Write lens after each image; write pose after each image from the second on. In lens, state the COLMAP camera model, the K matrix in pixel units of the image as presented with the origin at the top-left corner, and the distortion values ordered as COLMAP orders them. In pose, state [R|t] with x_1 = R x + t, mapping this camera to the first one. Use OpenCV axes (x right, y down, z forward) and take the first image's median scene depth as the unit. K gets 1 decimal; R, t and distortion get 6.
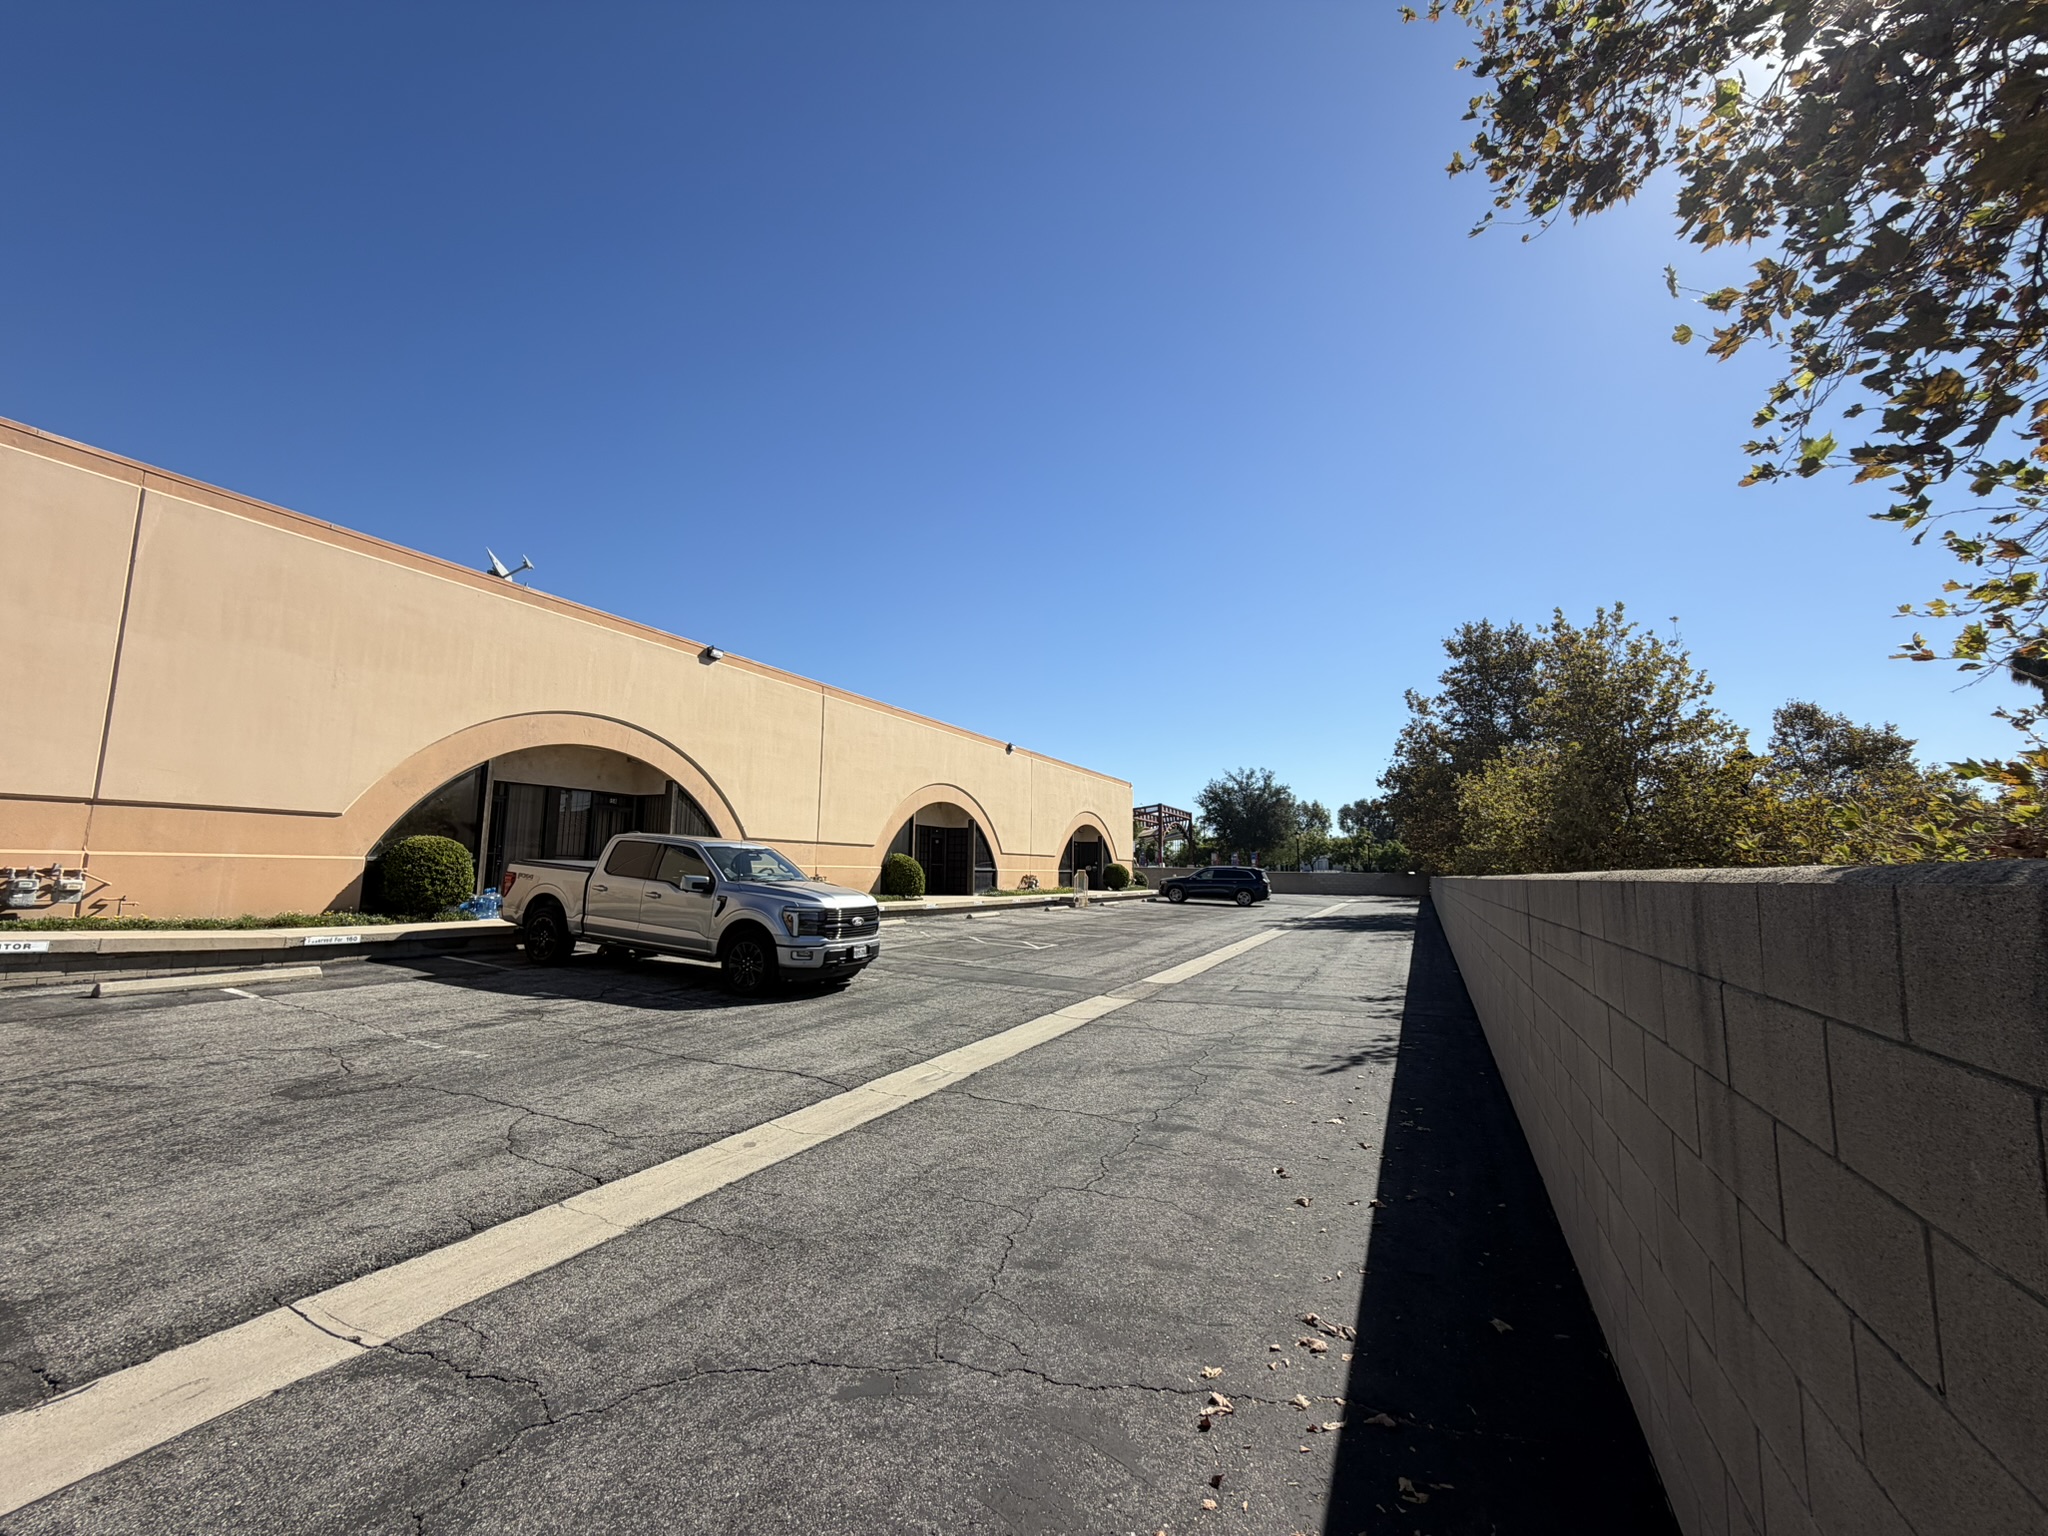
lens RADIAL K [[829.8, 0, 1027.5], [0, 829.8, 765.0], [0, 0, 1]] dist [0.002228, 0.000547]
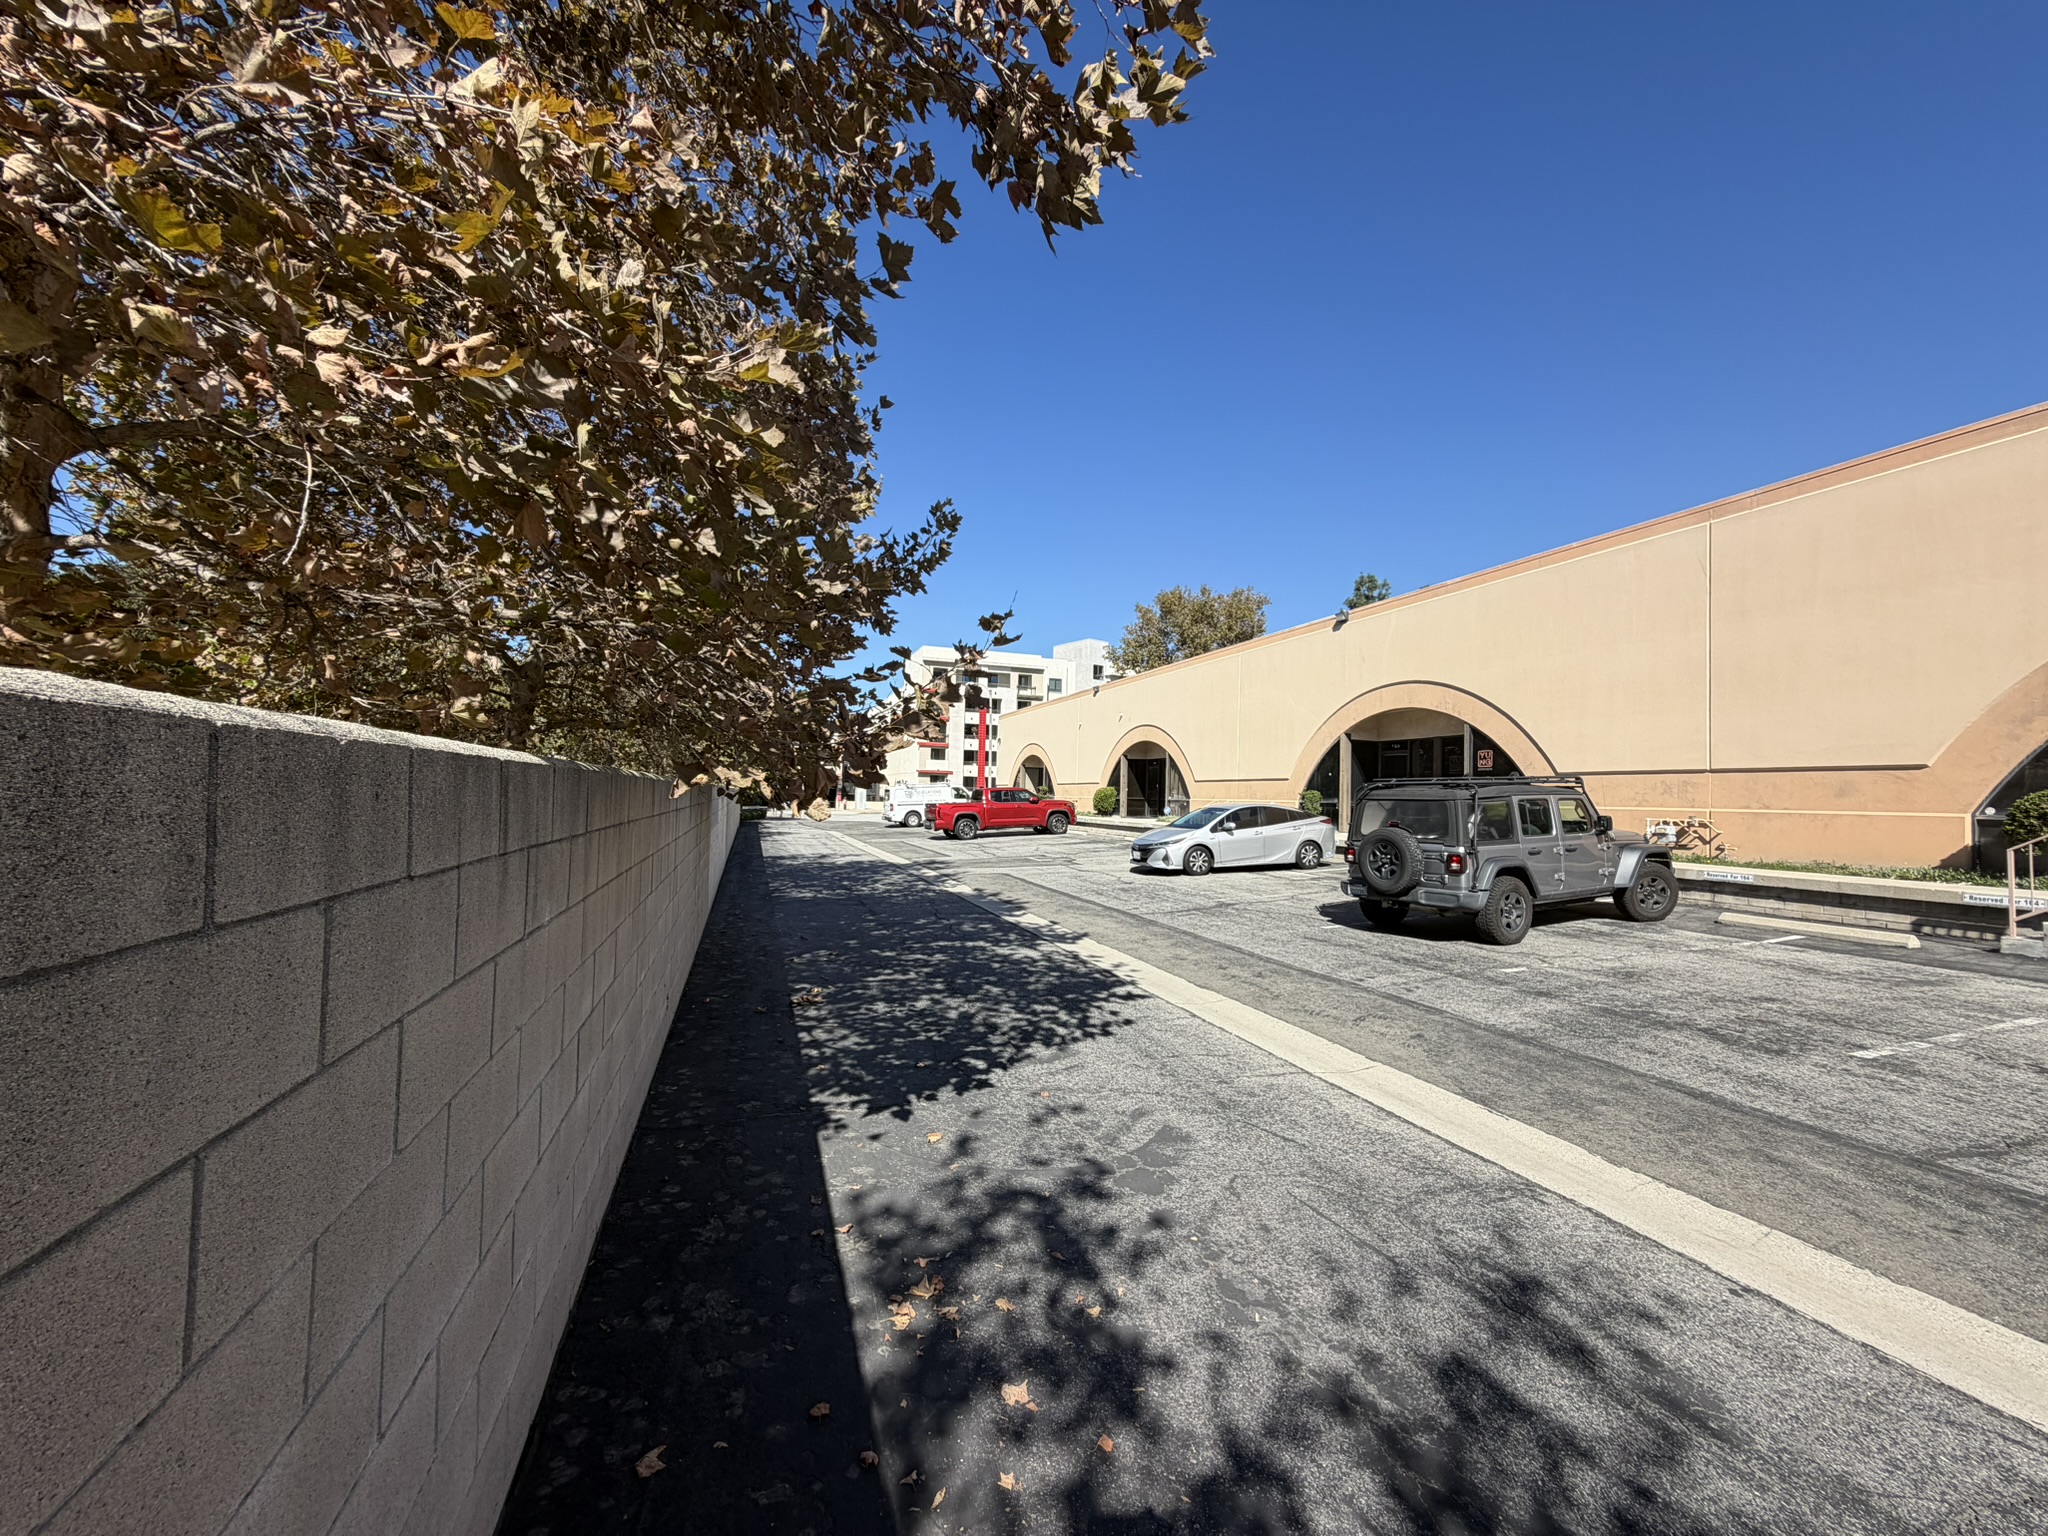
lens RADIAL K [[829.8, 0, 1022.0], [0, 829.8, 760.9], [0, 0, 1]] dist [0.002228, 0.000547]
pose [[-0.730280, -0.056998, -0.680766, 0.469722], [0.048446, 0.989683, -0.134832, 0.128246], [0.681428, -0.131445, -0.719984, 0.977469]]
